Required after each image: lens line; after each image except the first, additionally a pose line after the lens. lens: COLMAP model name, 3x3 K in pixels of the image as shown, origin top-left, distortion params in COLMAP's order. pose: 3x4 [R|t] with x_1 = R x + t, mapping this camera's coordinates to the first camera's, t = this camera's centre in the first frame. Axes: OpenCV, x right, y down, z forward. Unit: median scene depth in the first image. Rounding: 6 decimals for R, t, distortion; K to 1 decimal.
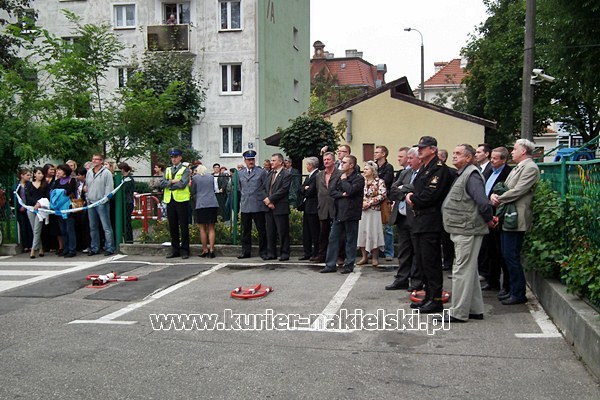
lens RADIAL K [[700.2, 0, 300.8], [0, 700.2, 201.2], [0, 0, 1]] dist [-0.033747, 0.000000]
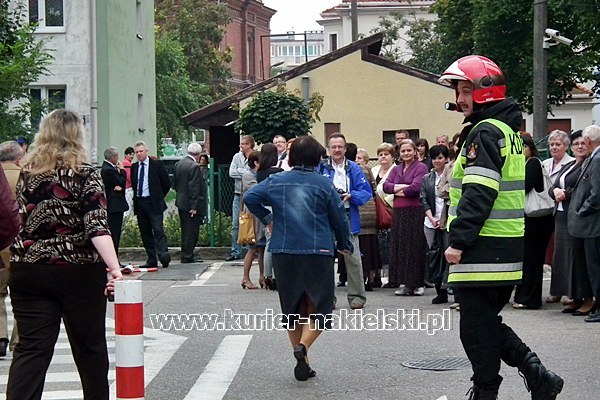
lens RADIAL K [[1560.5, 0, 299.9], [0, 1560.5, 200.1], [0, 0, 1]] dist [-0.149416, 0.000000]
pose [[0.987331, -0.010789, 0.158308, -0.198180], [0.014120, 0.999702, -0.019931, 0.031337], [-0.158045, 0.021914, 0.987189, -0.612370]]
